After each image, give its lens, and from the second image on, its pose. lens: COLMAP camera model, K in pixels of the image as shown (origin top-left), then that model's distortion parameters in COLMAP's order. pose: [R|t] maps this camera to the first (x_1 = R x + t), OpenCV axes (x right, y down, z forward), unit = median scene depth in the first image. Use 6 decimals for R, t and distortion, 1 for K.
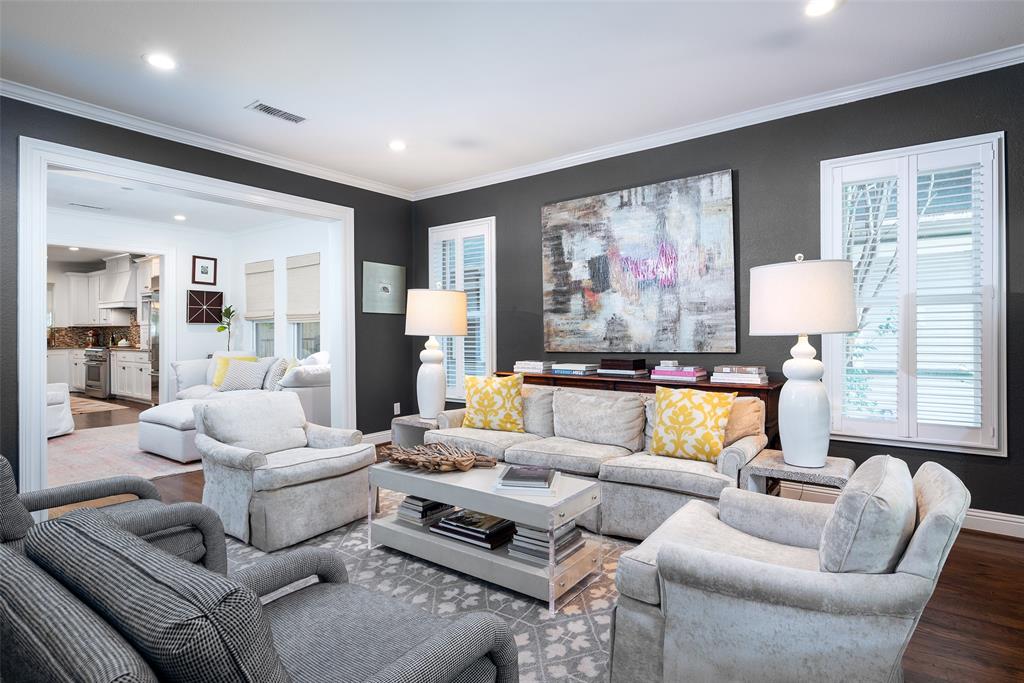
lens RADIAL K [[526.9, 0, 548.0], [0, 526.9, 335.5], [0, 0, 1]] dist [-0.001201, -0.002108]
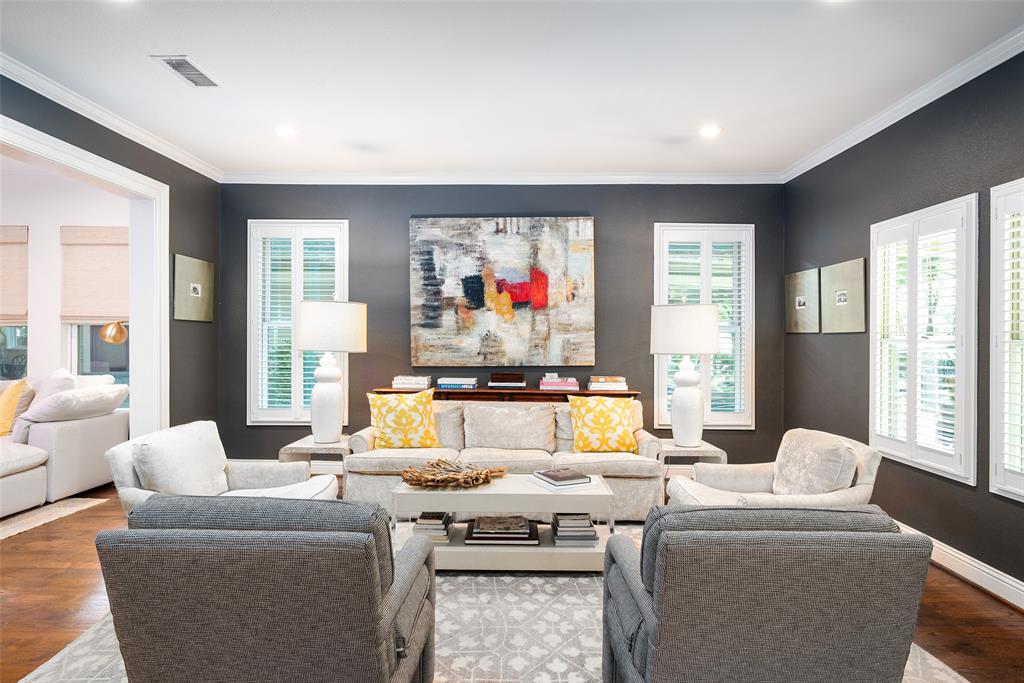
lens RADIAL K [[576.7, 0, 521.6], [0, 576.7, 335.6], [0, 0, 1]] dist [0.002877, 0.000632]
pose [[0.808395, 0.014276, 0.588468, -0.547847], [-0.010663, 0.999897, -0.009609, -0.021462], [-0.588544, 0.001493, 0.808464, 0.006565]]
